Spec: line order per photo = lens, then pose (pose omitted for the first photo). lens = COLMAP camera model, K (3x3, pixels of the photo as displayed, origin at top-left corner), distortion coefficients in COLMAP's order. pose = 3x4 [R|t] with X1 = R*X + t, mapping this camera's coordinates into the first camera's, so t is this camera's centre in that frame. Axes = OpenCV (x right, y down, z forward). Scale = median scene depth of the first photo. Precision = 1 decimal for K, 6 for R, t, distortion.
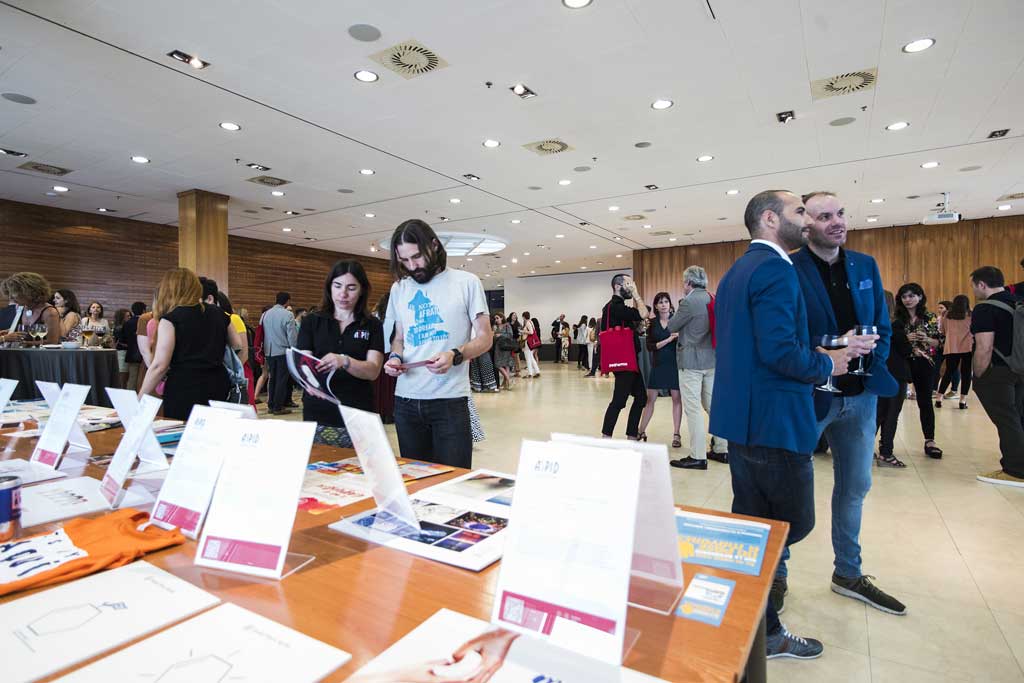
lens RADIAL K [[542.4, 0, 509.4], [0, 542.4, 337.4], [0, 0, 1]] dist [-0.018995, 0.019521]
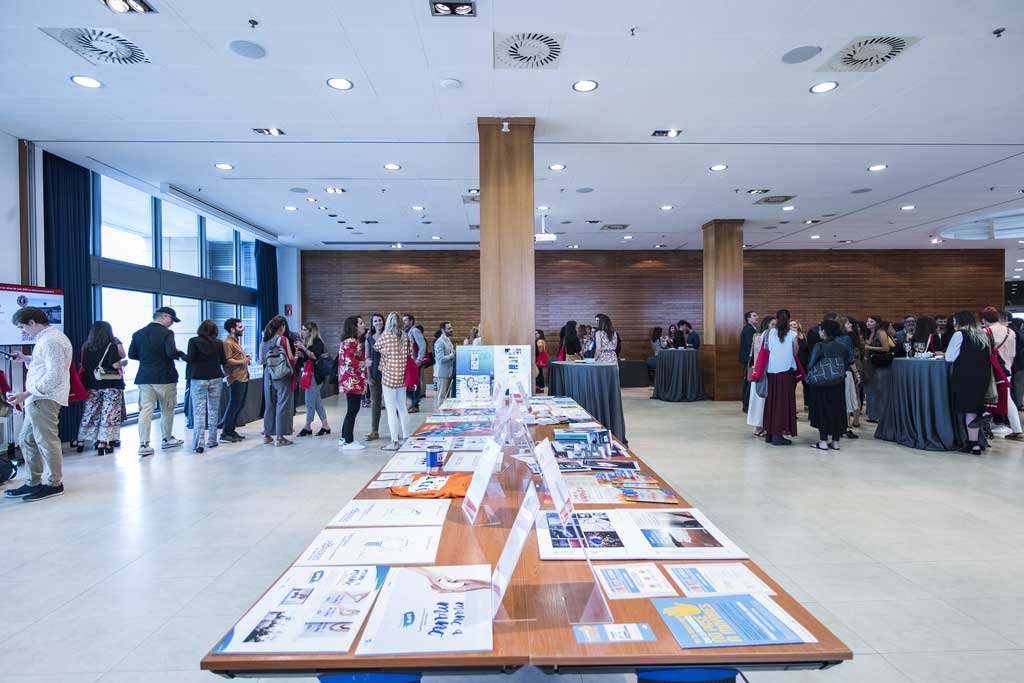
lens RADIAL K [[542.4, 0, 516.4], [0, 542.4, 342.9], [0, 0, 1]] dist [-0.018995, 0.019521]
pose [[0.555419, 0.014706, -0.831441, 0.172628], [-0.004953, 0.999884, 0.014377, -0.031246], [0.831556, -0.003867, 0.555428, 0.010835]]
